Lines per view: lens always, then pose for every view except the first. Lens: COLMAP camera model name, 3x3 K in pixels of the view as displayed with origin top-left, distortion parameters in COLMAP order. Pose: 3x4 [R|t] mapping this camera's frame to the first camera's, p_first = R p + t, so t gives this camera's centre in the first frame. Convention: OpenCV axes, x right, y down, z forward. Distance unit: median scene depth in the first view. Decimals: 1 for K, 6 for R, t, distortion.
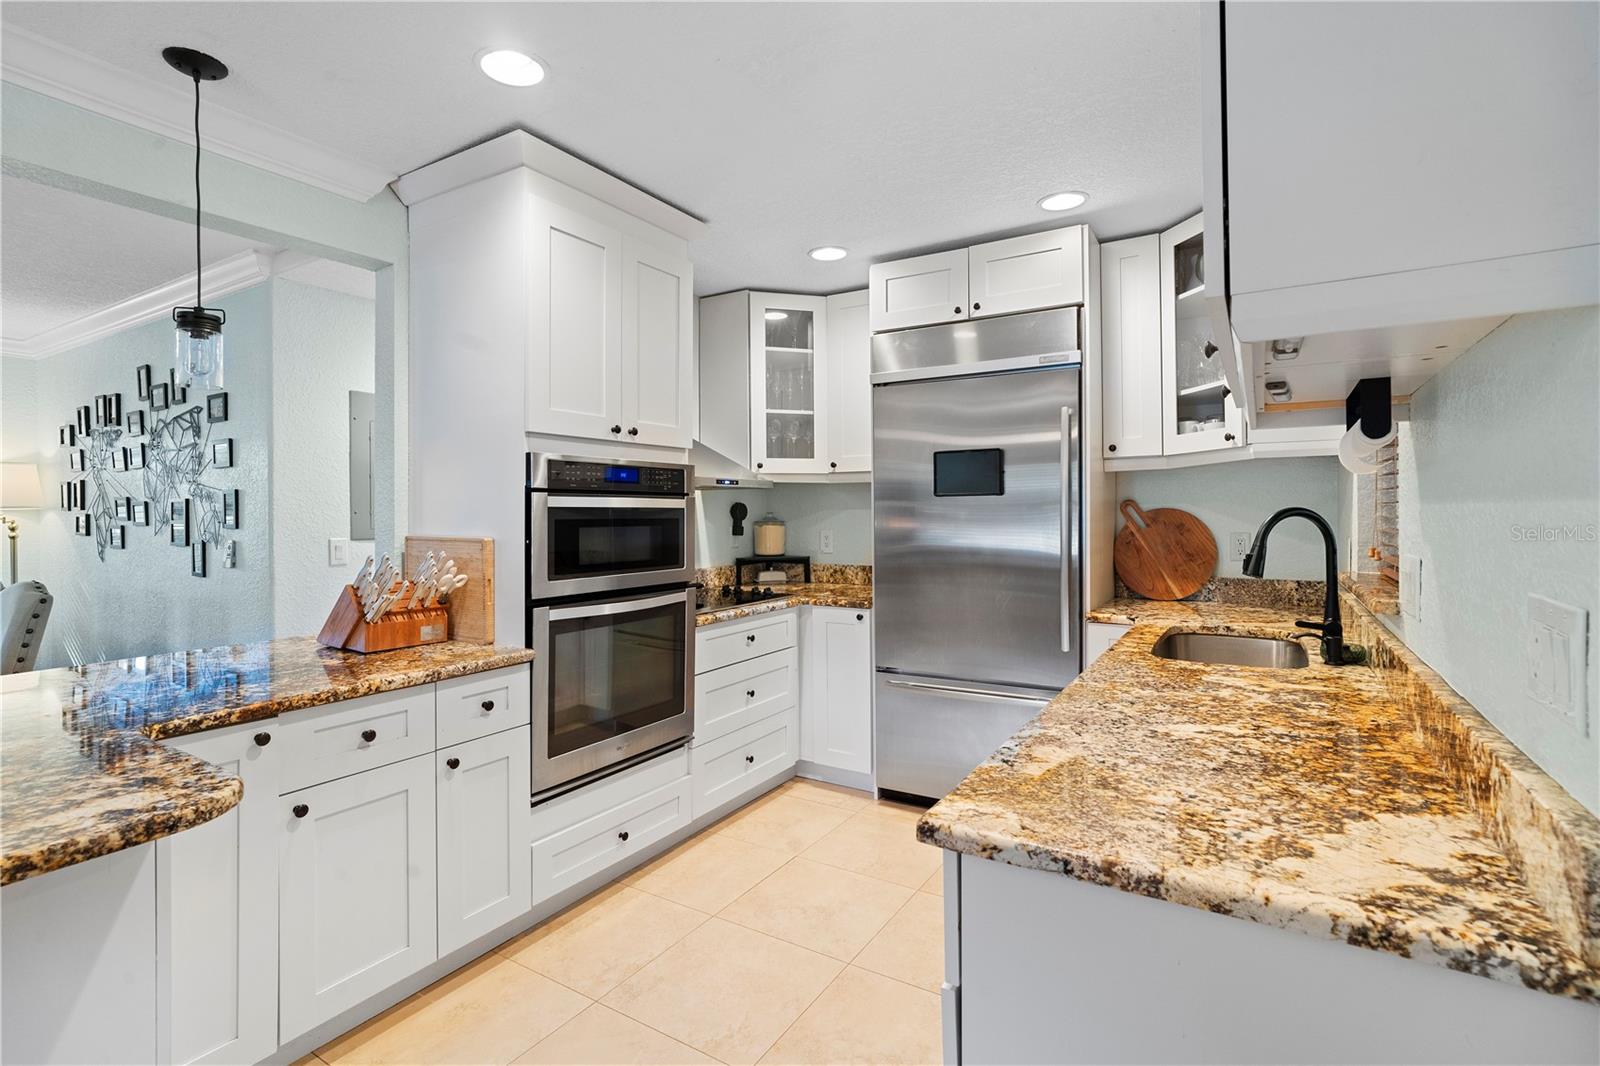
lens RADIAL K [[752.4, 0, 795.8], [0, 752.4, 482.3], [0, 0, 1]] dist [-0.014689, 0.007381]
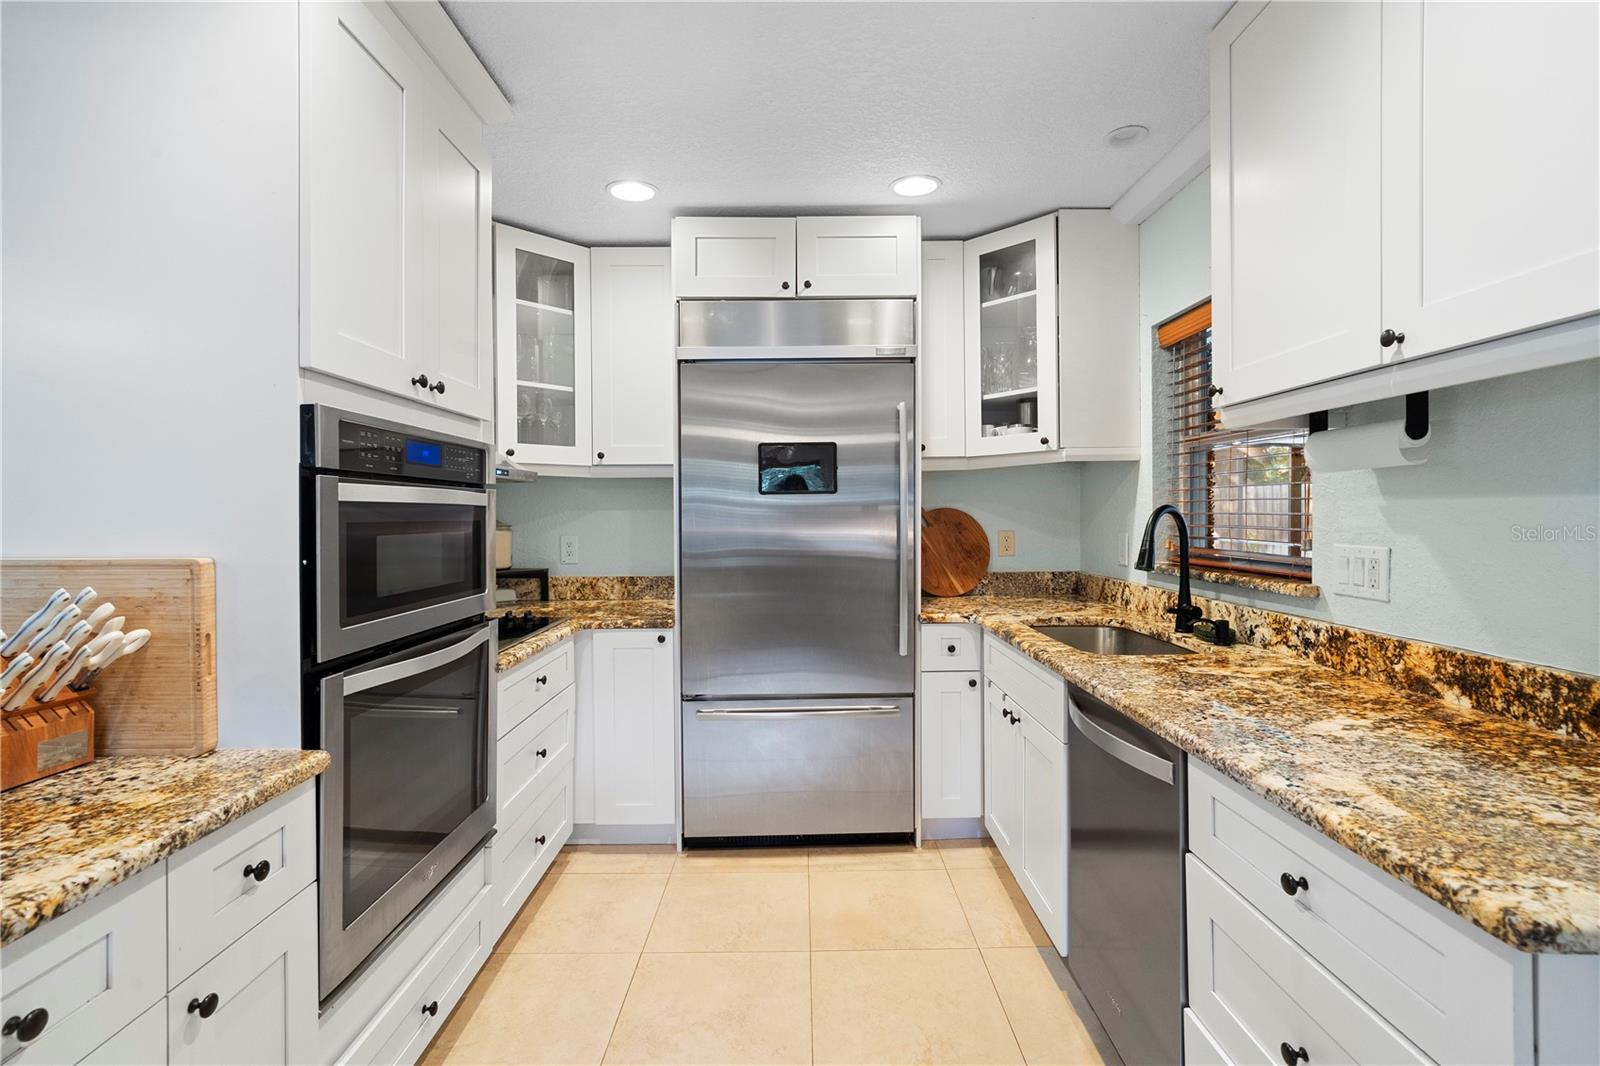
lens RADIAL K [[752.4, 0, 798.5], [0, 752.4, 501.3], [0, 0, 1]] dist [-0.014689, 0.007381]
pose [[0.847042, 0.005951, 0.531493, -0.261864], [-0.016068, 0.999767, 0.014414, 0.014636], [-0.531284, -0.020750, 0.846940, 0.247878]]
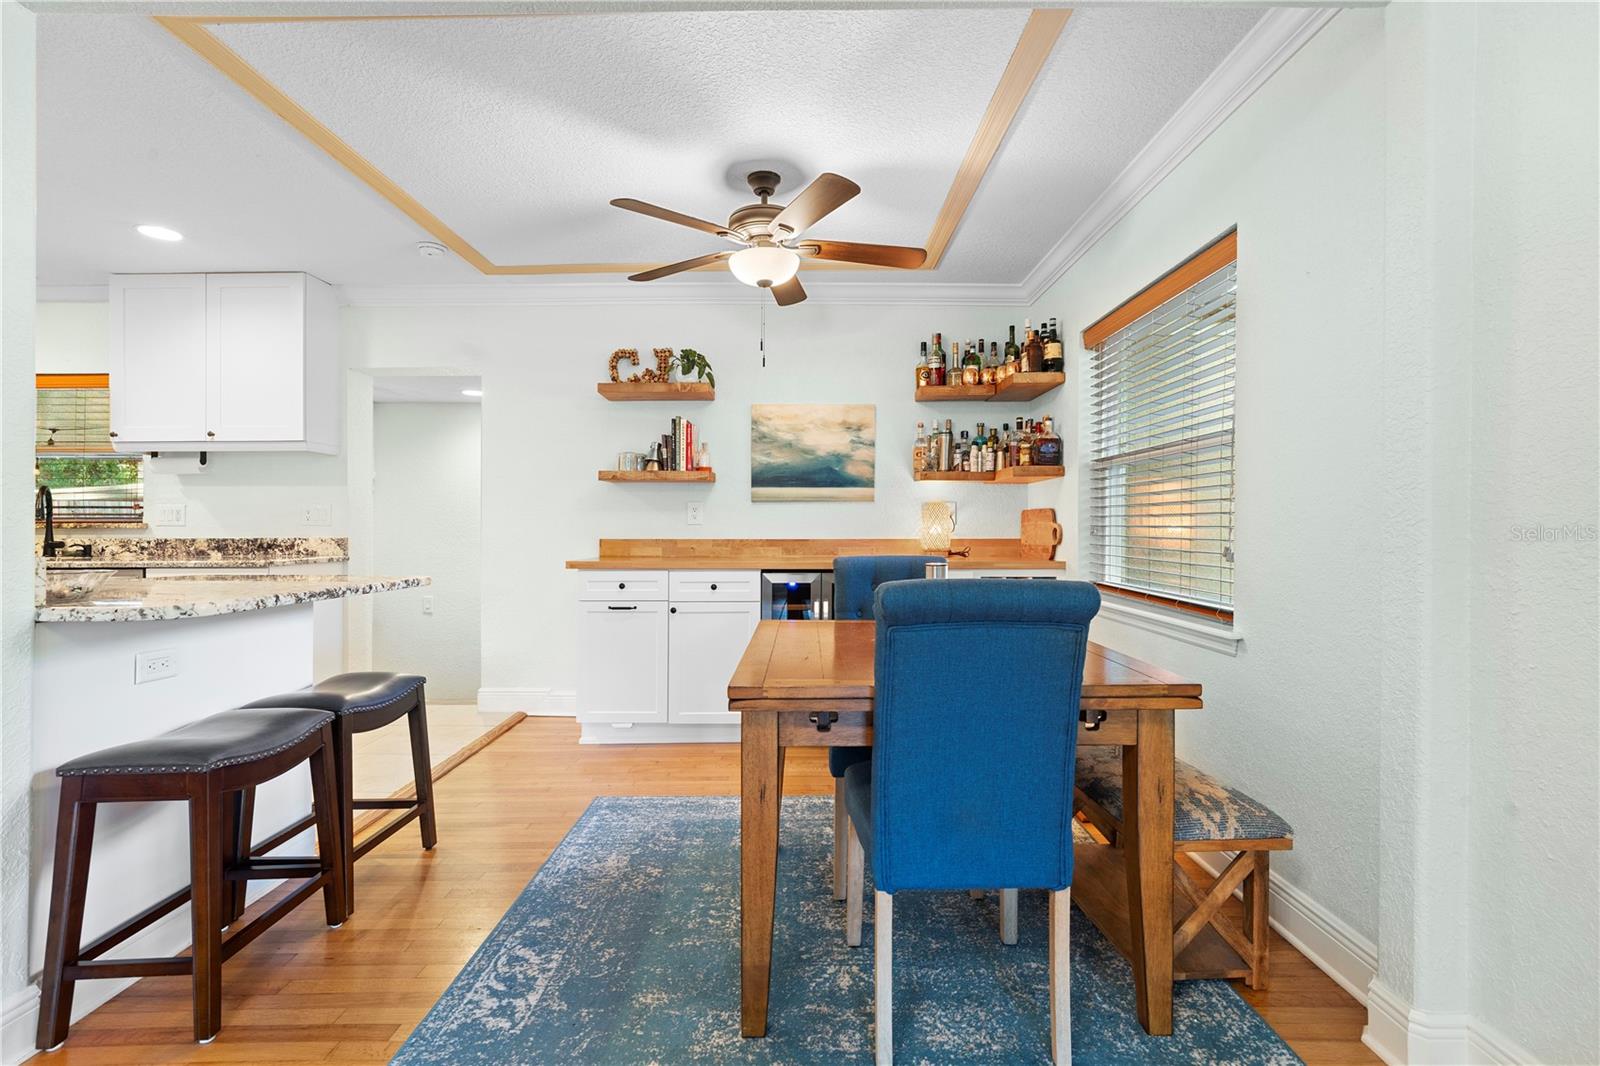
lens RADIAL K [[752.4, 0, 809.9], [0, 752.4, 540.0], [0, 0, 1]] dist [-0.014689, 0.007381]
pose [[-0.520481, -0.007289, 0.853842, -1.461471], [-0.027284, 0.999595, -0.008099, 0.096105], [-0.853437, -0.027512, -0.520469, 0.203172]]
